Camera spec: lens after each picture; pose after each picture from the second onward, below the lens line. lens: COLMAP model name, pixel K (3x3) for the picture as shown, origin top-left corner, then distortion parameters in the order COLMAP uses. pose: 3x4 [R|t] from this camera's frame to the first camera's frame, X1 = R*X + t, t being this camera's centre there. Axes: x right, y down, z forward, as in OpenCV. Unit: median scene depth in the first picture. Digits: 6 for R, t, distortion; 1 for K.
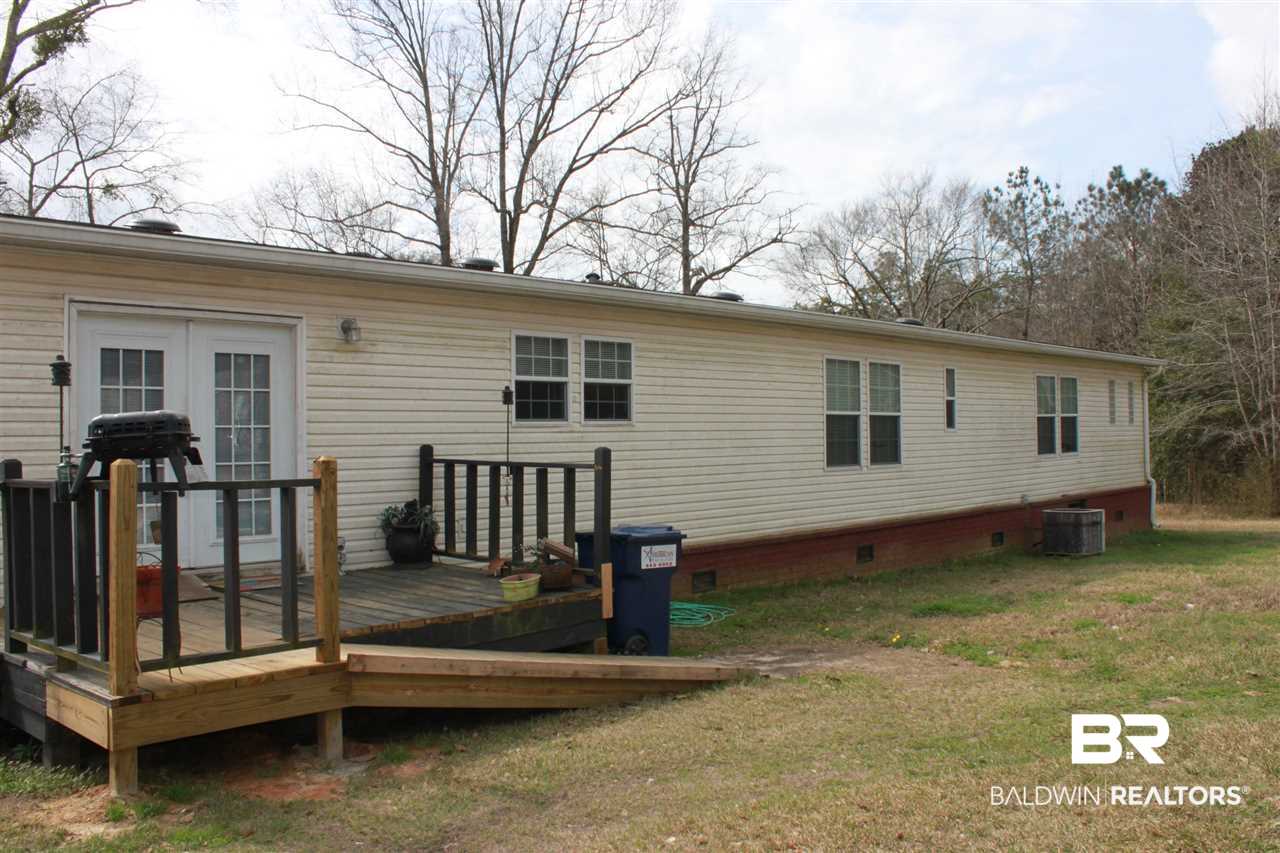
lens RADIAL K [[1070.7, 0, 640.0], [0, 1070.7, 426.5], [0, 0, 1]] dist [-0.171310, 0.132275]
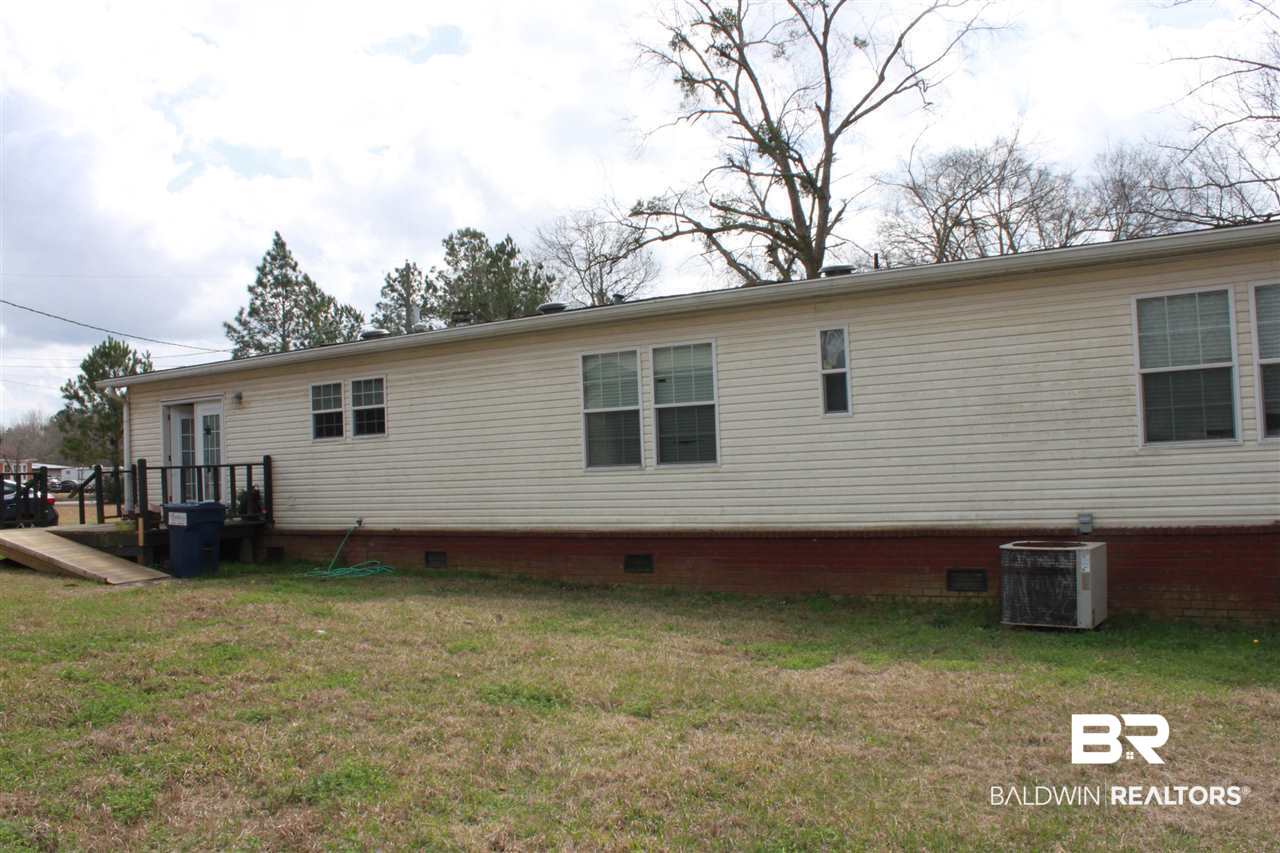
lens RADIAL K [[1070.7, 0, 640.0], [0, 1070.7, 426.5], [0, 0, 1]] dist [-0.171310, 0.132275]
pose [[0.201737, -0.023211, -0.979165, 1.240532], [0.050642, 0.998629, -0.013239, 0.017903], [0.978130, -0.046916, 0.202636, 0.922903]]
